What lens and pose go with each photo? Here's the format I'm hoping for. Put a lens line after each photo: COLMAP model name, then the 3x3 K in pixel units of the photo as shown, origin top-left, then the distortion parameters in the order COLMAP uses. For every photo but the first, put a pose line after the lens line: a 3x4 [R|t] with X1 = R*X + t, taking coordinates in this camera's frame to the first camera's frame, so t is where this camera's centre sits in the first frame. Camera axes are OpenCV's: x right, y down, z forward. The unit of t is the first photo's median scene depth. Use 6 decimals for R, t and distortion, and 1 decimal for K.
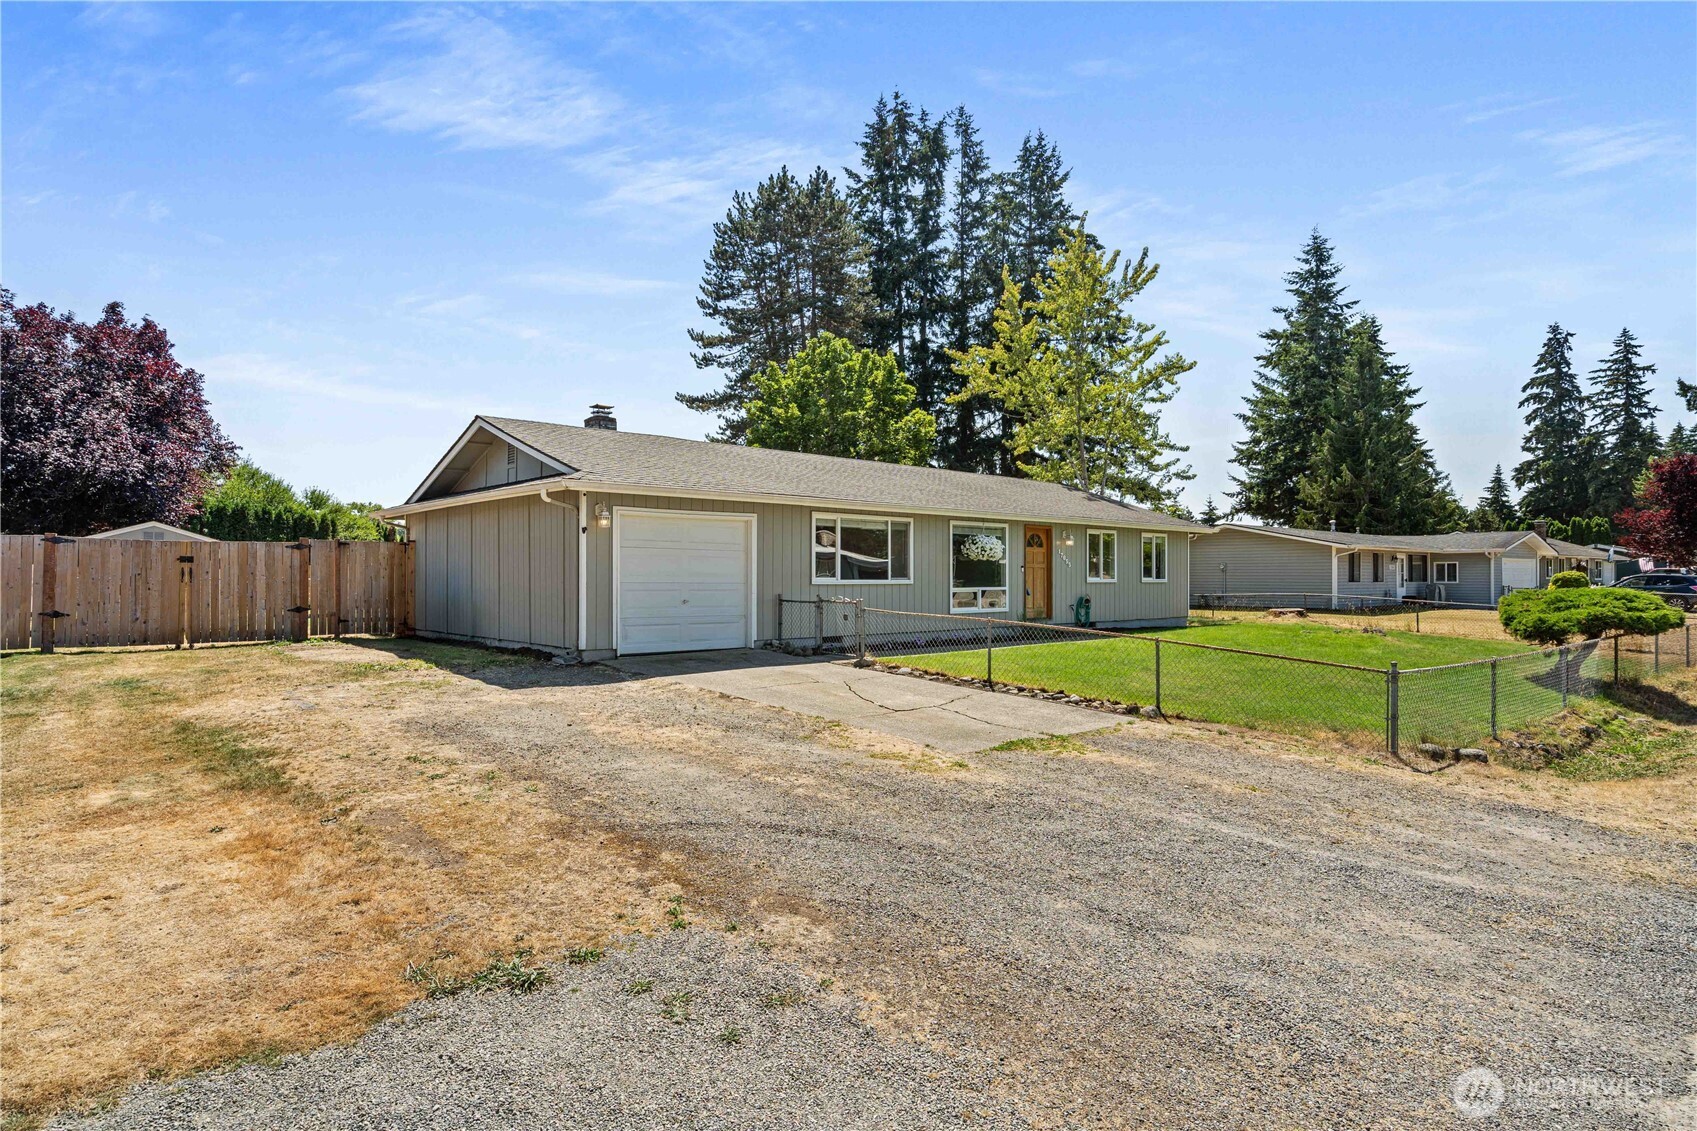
lens RADIAL K [[918.0, 0, 845.2], [0, 918.0, 568.7], [0, 0, 1]] dist [0.001641, 0.000888]
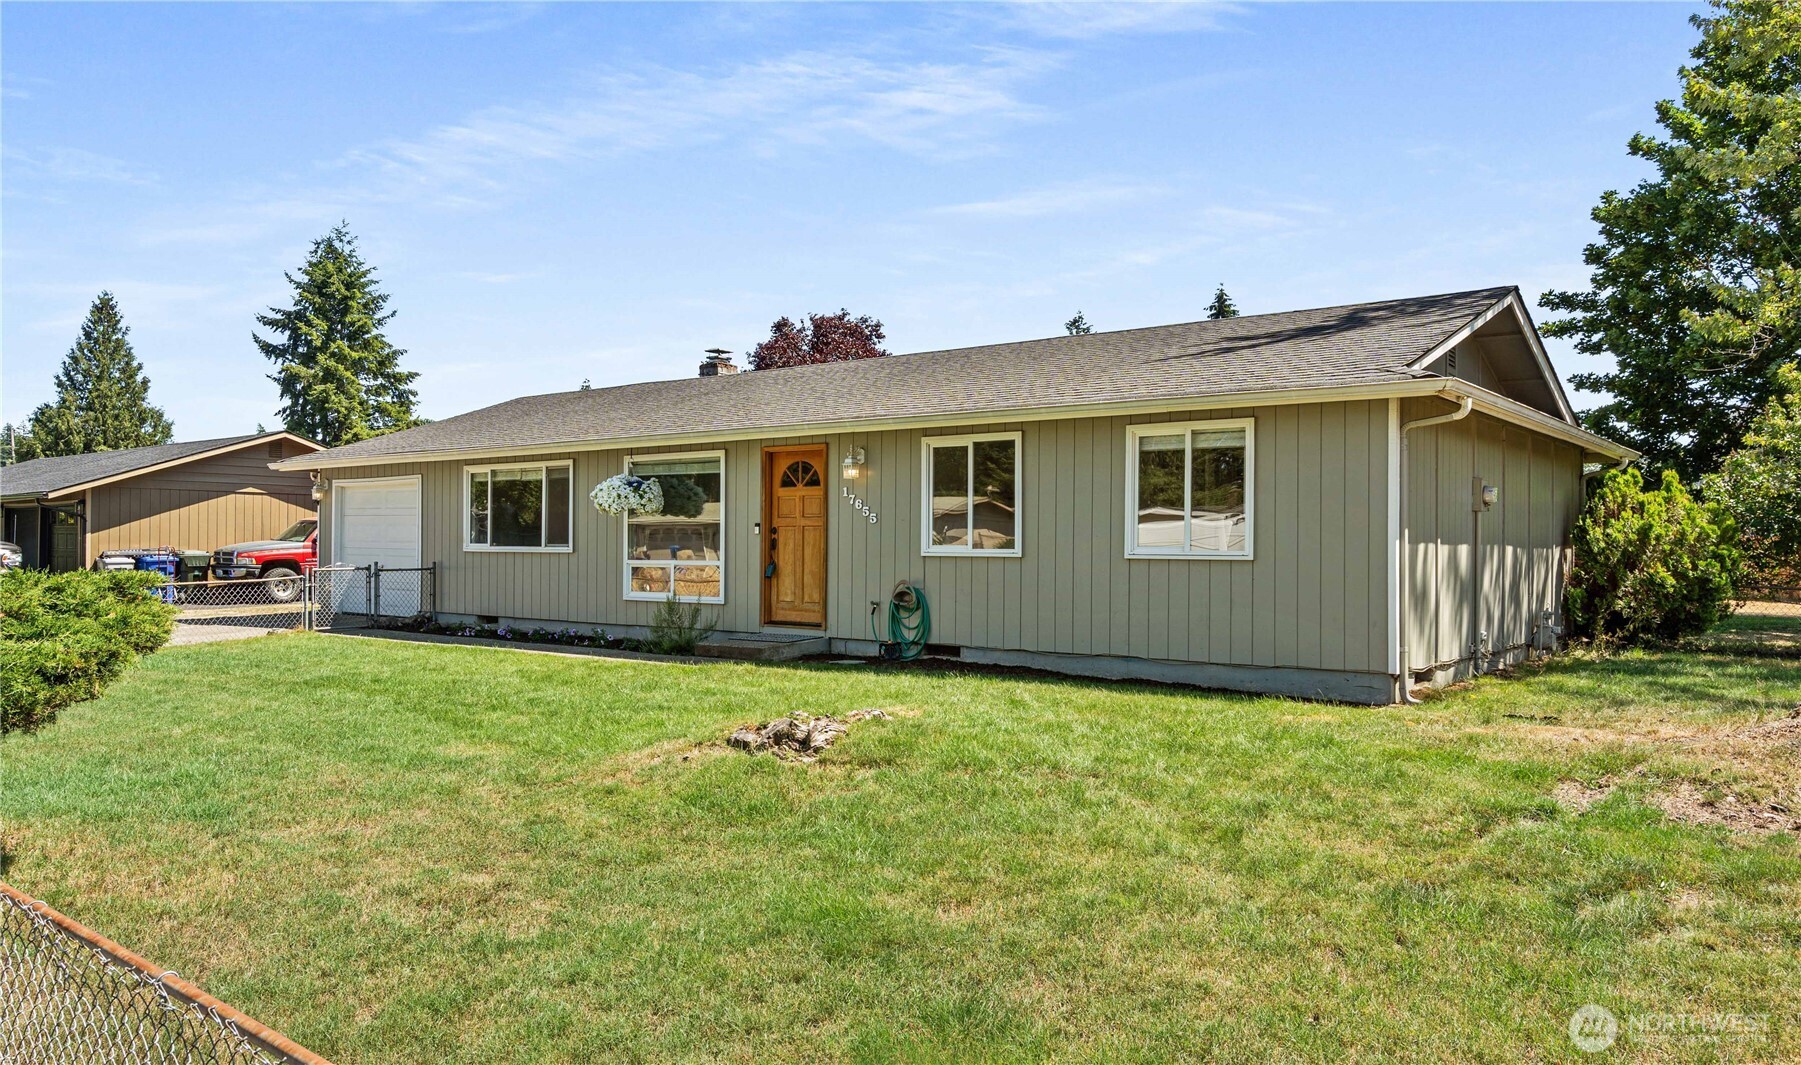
lens RADIAL K [[1279.8, 0, 929.5], [0, 1279.8, 533.2], [0, 0, 1]] dist [0.006127, 0.001164]
pose [[0.183767, -0.010892, -0.982910, 0.361342], [0.003134, 0.999940, -0.010495, 0.004163], [0.982965, -0.001152, 0.183790, 0.361116]]
